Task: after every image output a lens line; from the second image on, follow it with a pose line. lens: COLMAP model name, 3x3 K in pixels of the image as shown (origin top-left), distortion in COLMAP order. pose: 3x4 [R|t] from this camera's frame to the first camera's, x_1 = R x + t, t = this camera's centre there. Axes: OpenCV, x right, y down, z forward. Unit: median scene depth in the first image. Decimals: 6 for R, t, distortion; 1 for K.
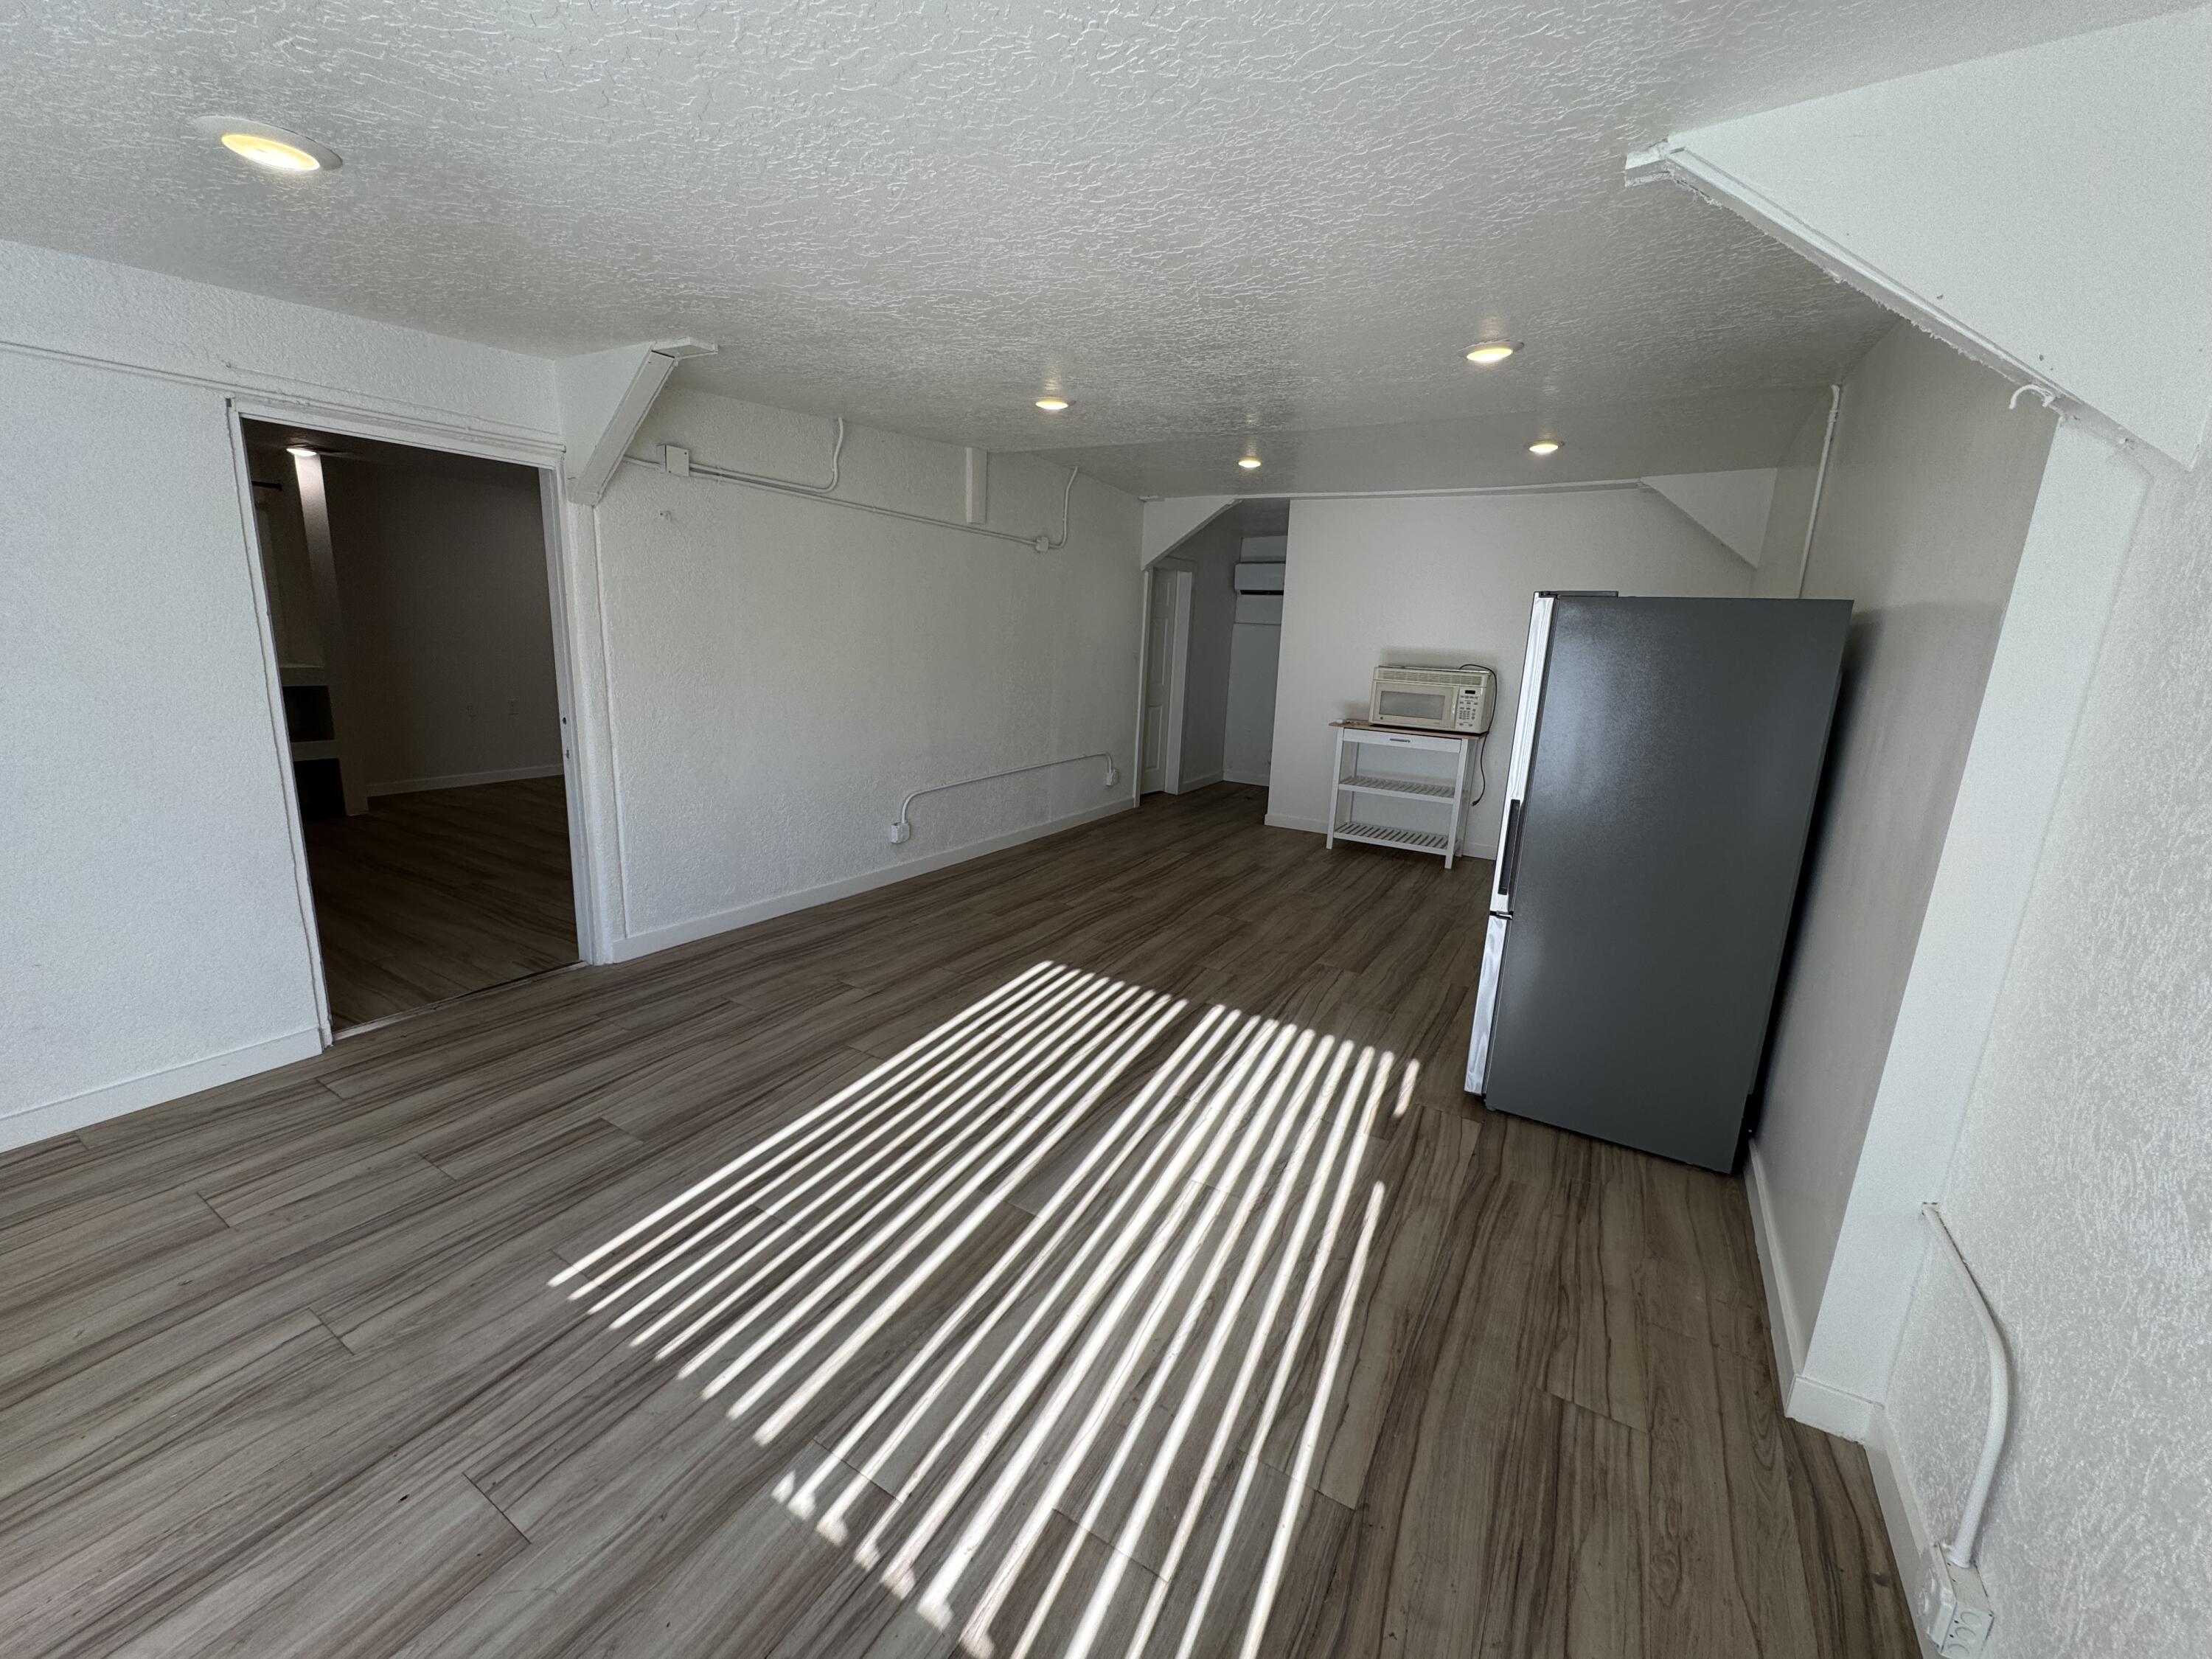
lens RADIAL K [[875.7, 0, 1106.0], [0, 875.7, 829.5], [0, 0, 1]] dist [-0.002680, -0.000258]
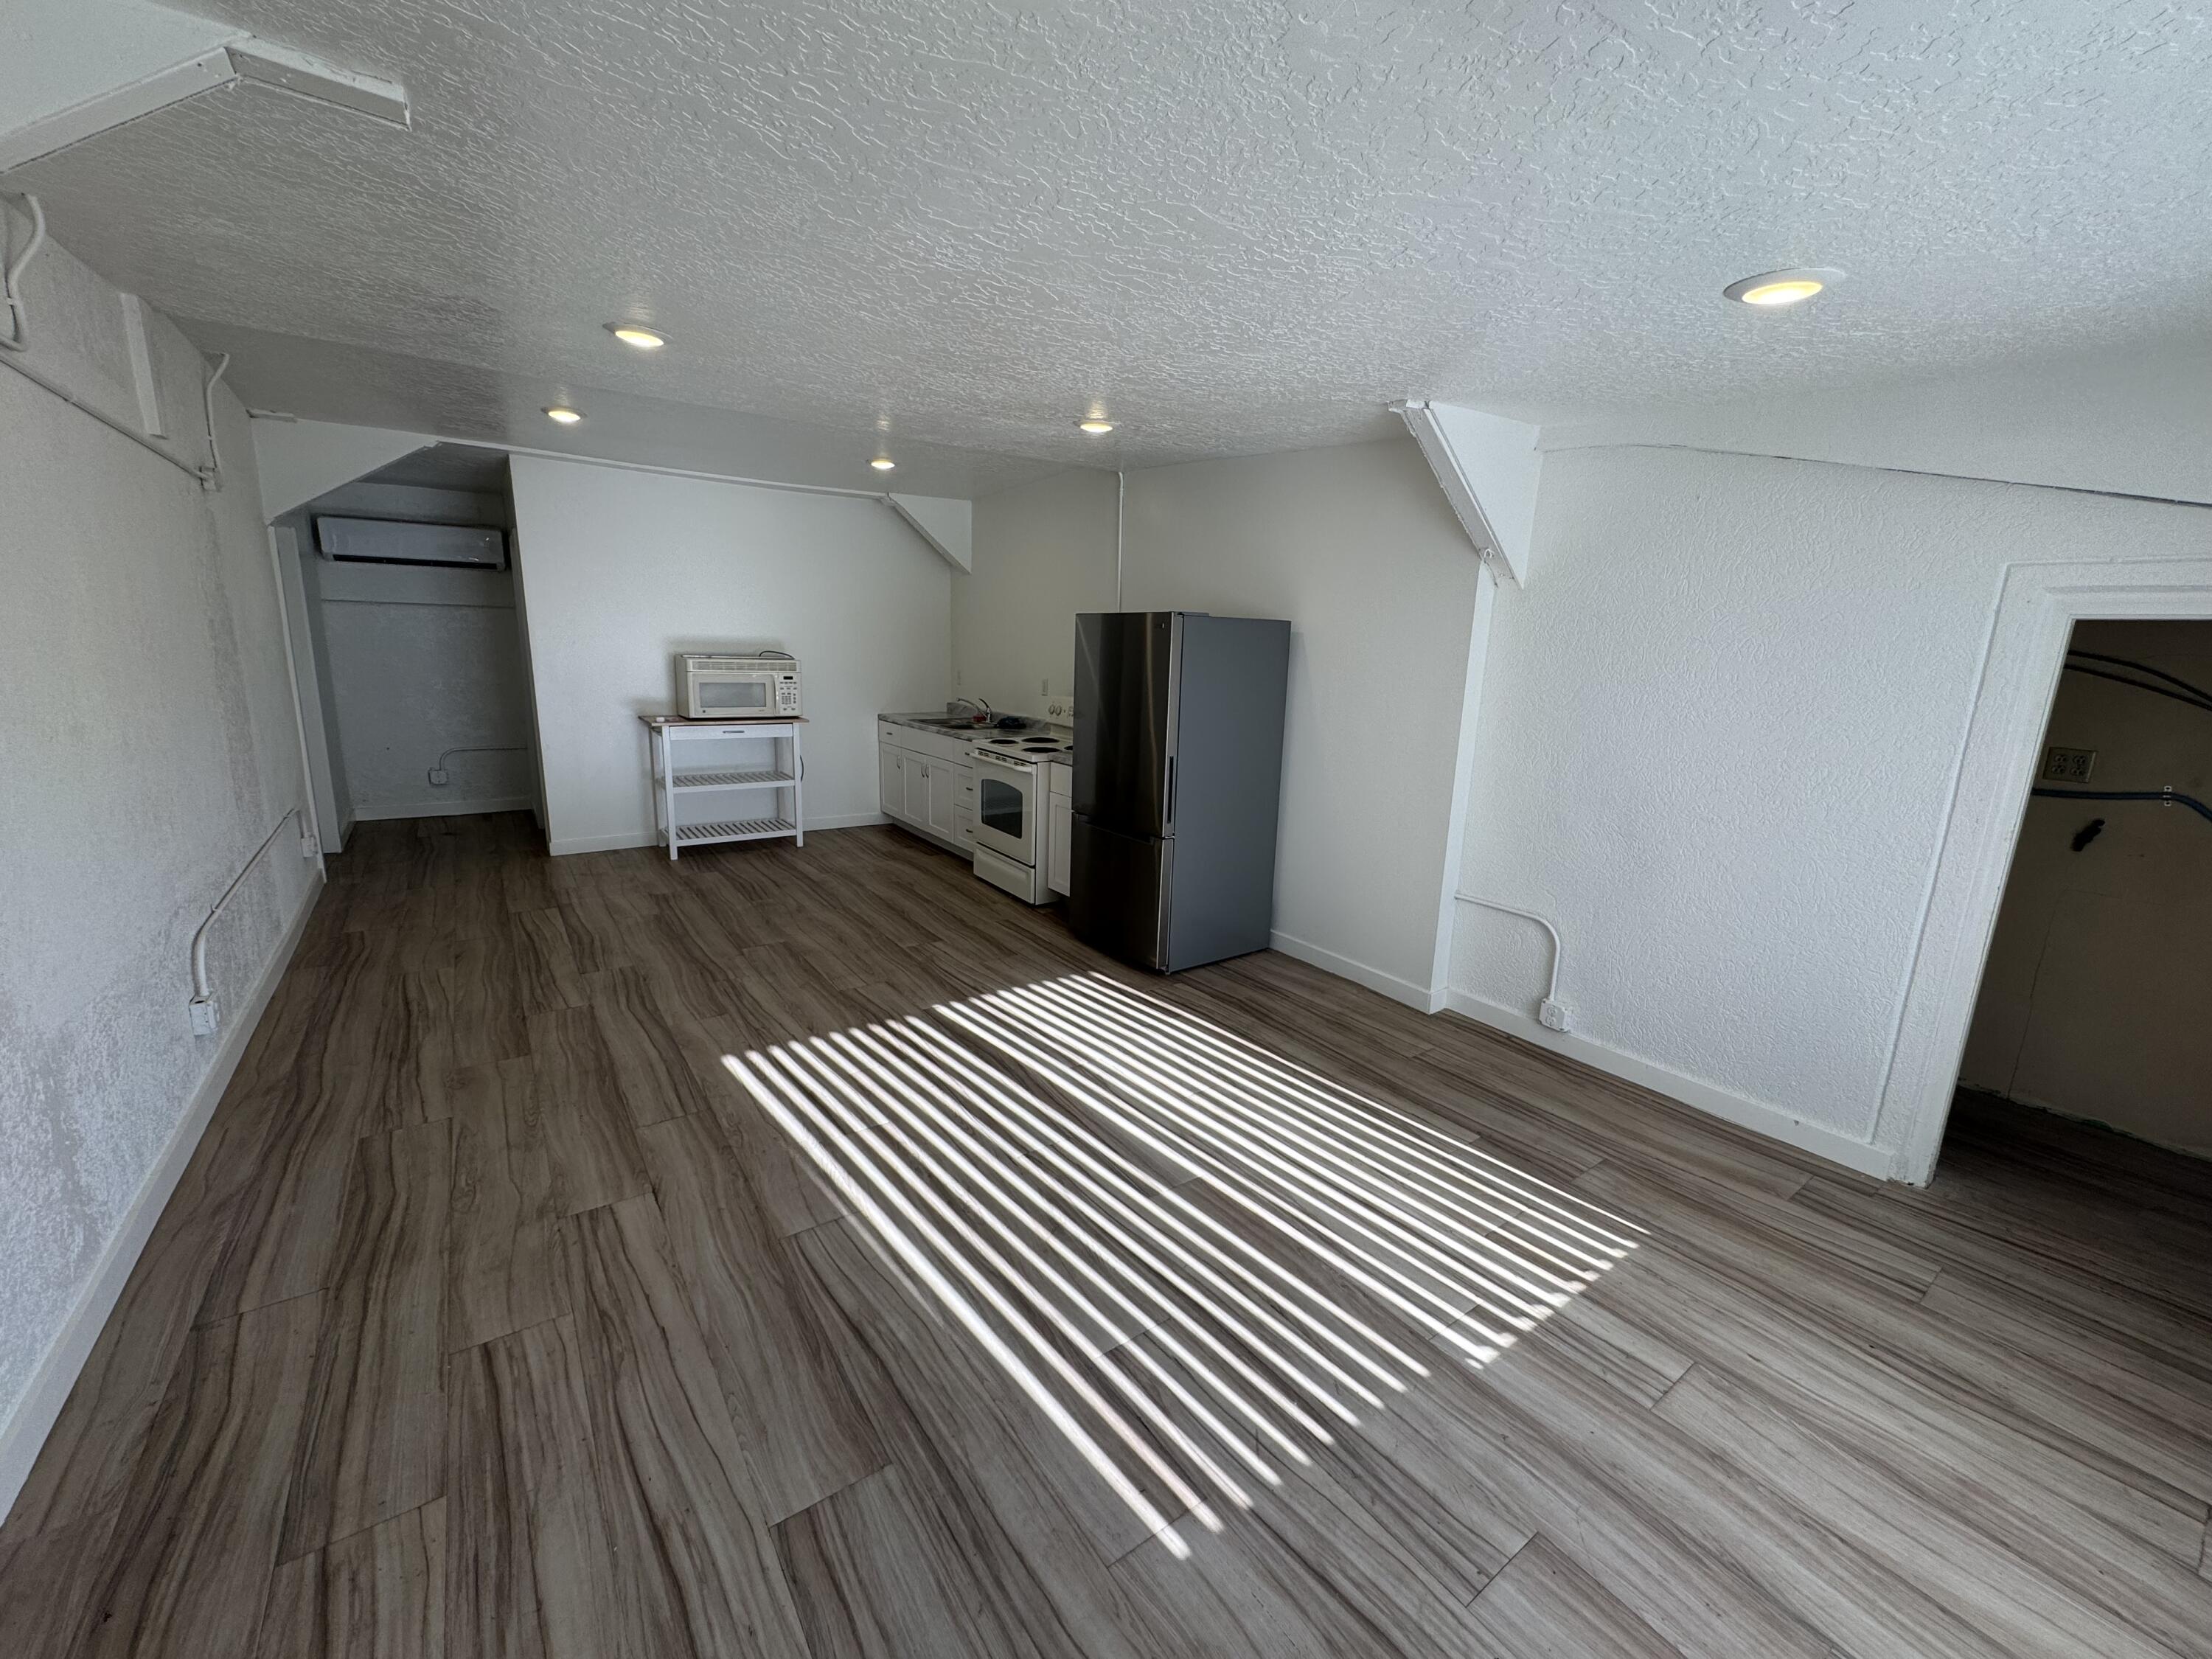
lens RADIAL K [[875.7, 0, 1106.0], [0, 875.7, 829.5], [0, 0, 1]] dist [-0.002680, -0.000258]
pose [[0.400138, -0.222810, 0.888957, -0.663758], [0.186640, 0.969479, 0.158982, -0.125273], [-0.897249, 0.102301, 0.429511, 0.371344]]
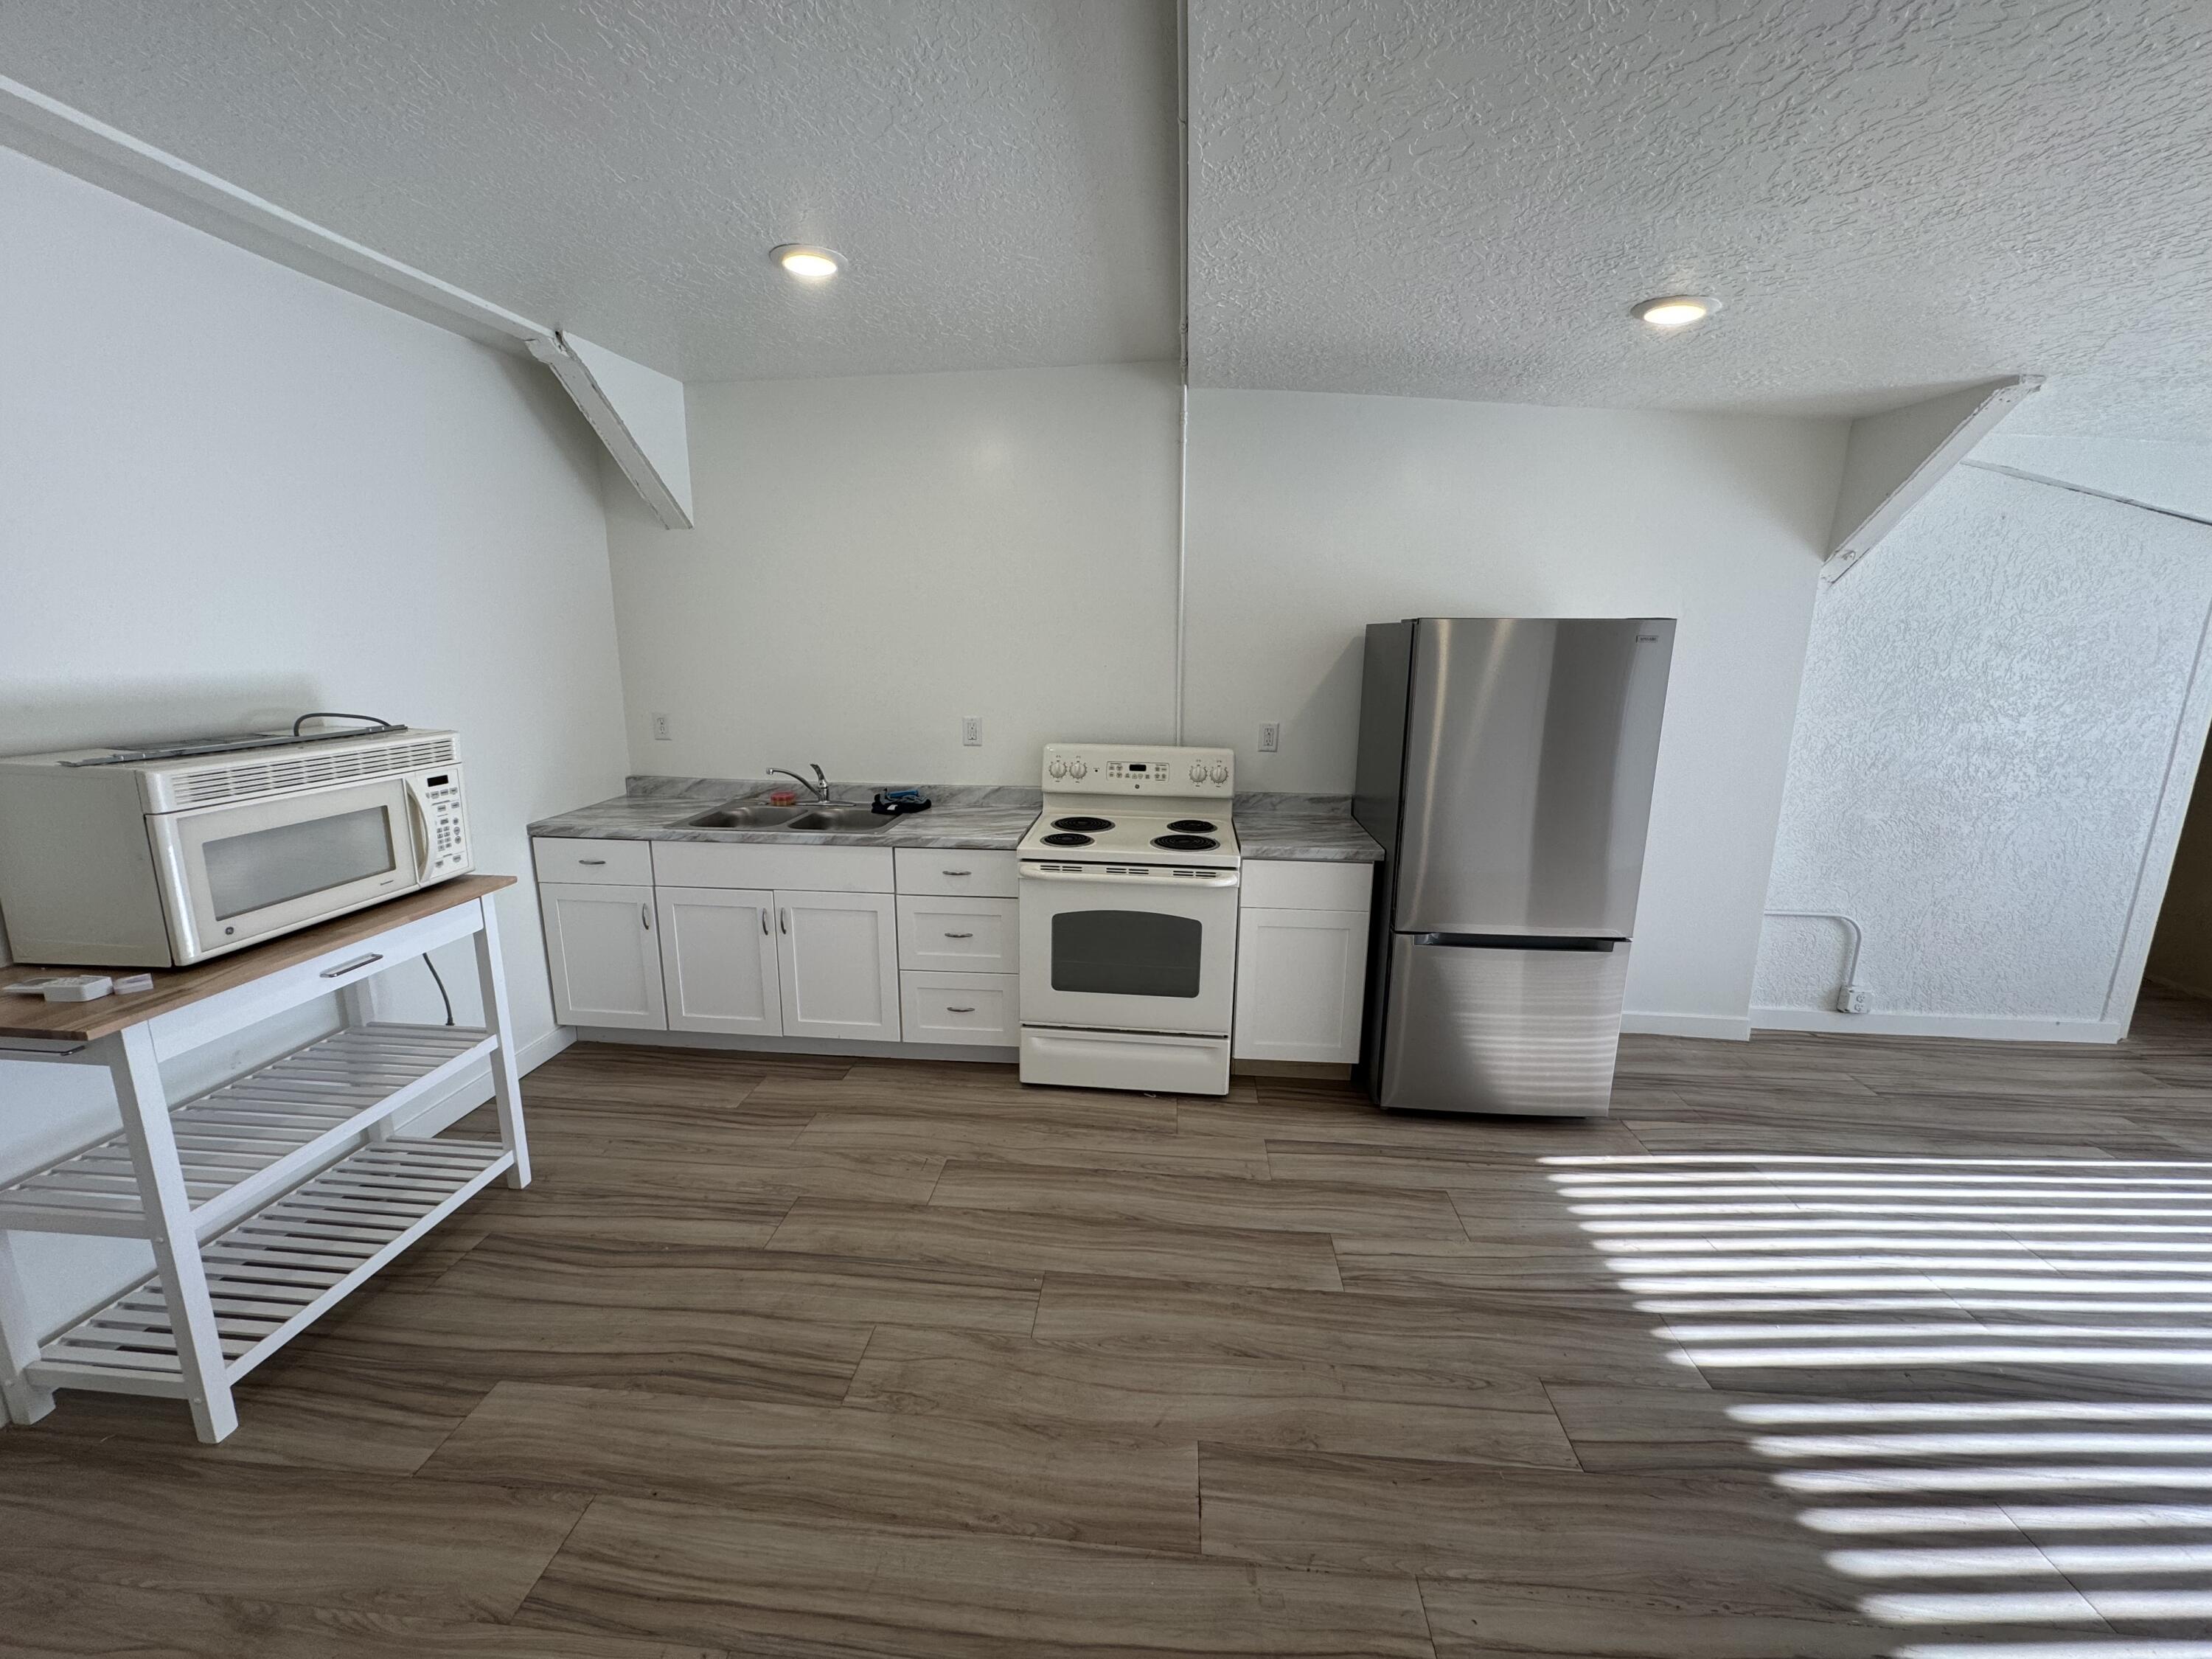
lens RADIAL K [[875.7, 0, 1106.0], [0, 875.7, 829.5], [0, 0, 1]] dist [-0.002680, -0.000258]
pose [[-0.438733, -0.241902, 0.865446, -0.100849], [0.167896, 0.924061, 0.343399, -0.363239], [-0.882794, 0.295965, -0.364801, 1.452539]]
